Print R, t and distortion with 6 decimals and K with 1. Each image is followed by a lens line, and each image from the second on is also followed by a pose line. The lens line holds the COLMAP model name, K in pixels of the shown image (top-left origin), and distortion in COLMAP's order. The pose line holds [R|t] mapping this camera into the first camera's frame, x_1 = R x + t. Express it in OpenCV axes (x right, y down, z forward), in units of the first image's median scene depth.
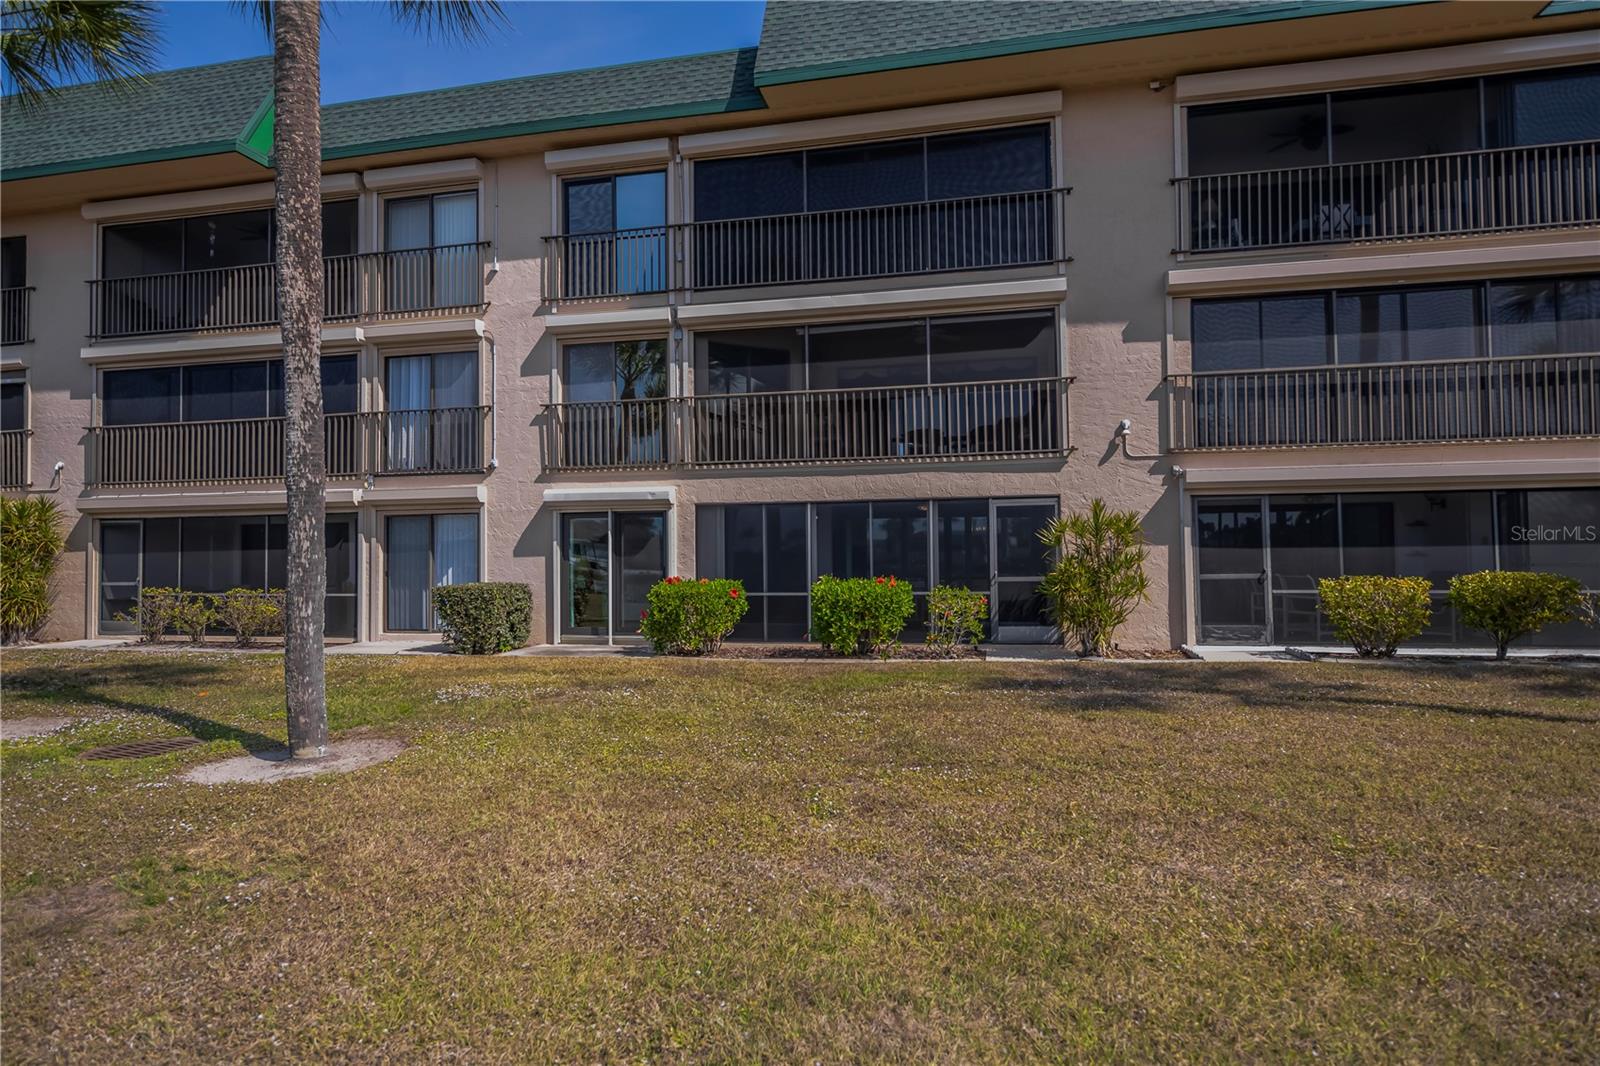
lens RADIAL K [[873.9, 0, 800.0], [0, 873.9, 533.0], [0, 0, 1]] dist [-0.000771, -0.001130]
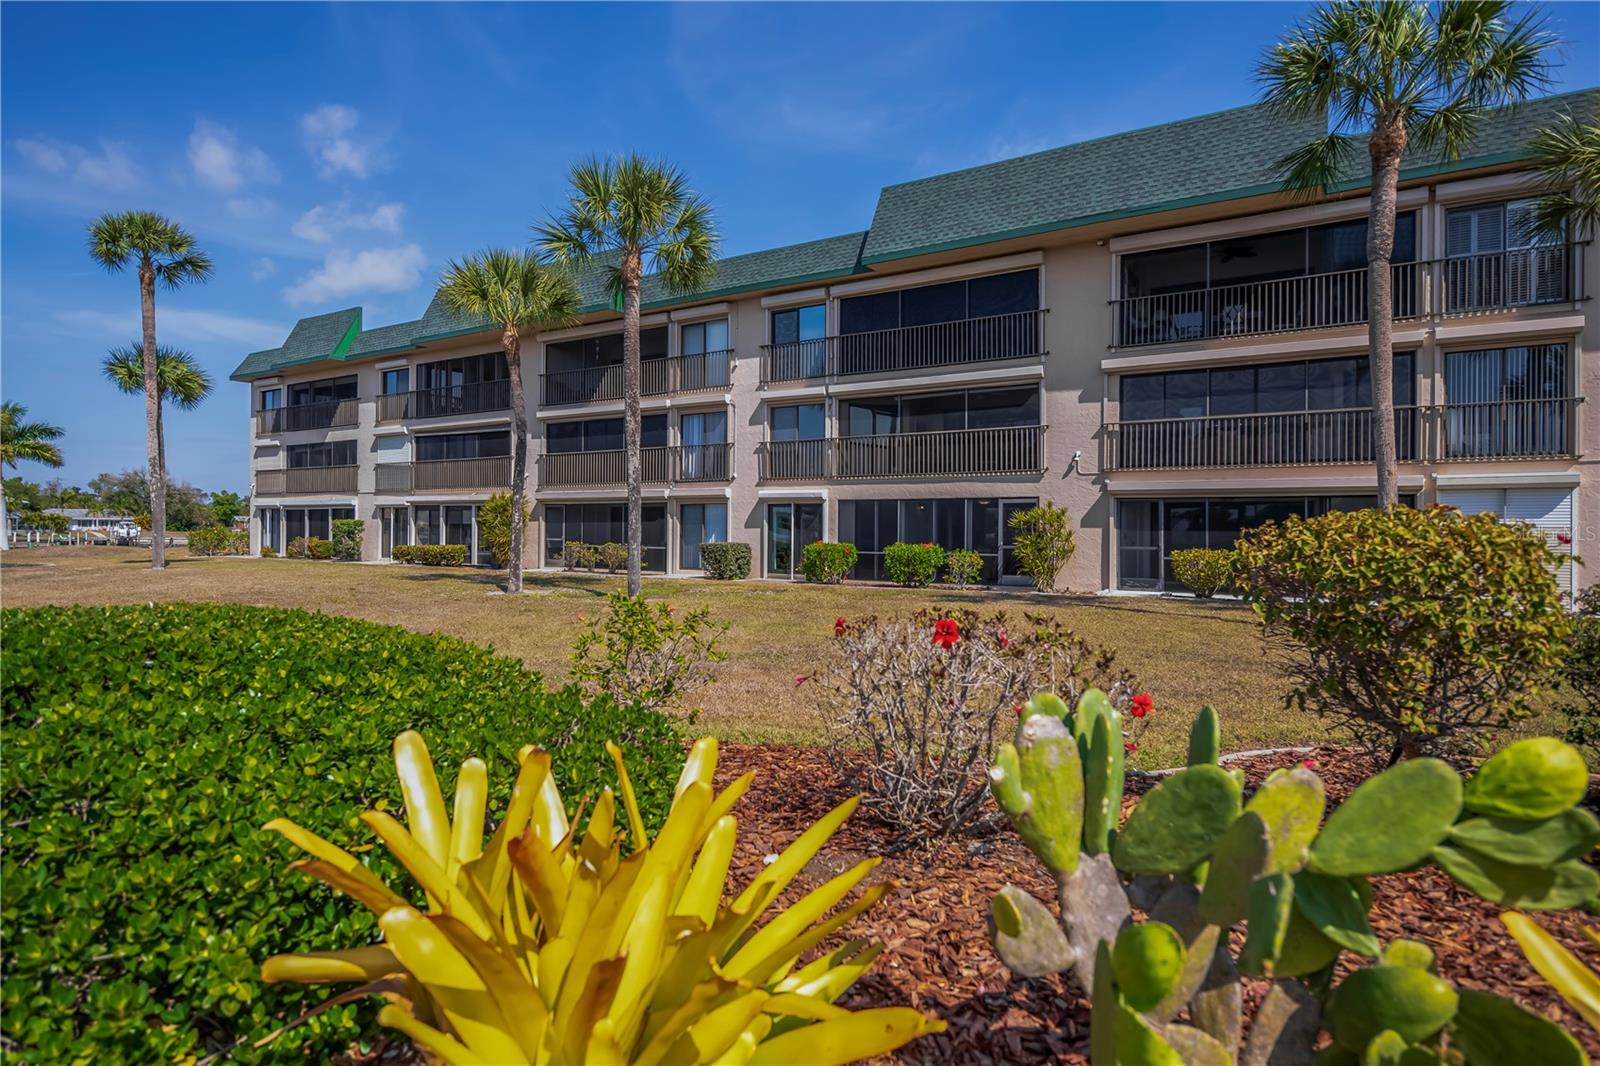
lens RADIAL K [[873.9, 0, 800.0], [0, 873.9, 533.0], [0, 0, 1]] dist [-0.000771, -0.001130]
pose [[0.937432, 0.019068, -0.347647, 0.407952], [-0.008303, 0.999440, 0.032428, -0.022476], [0.348070, -0.027512, 0.937065, -0.641841]]
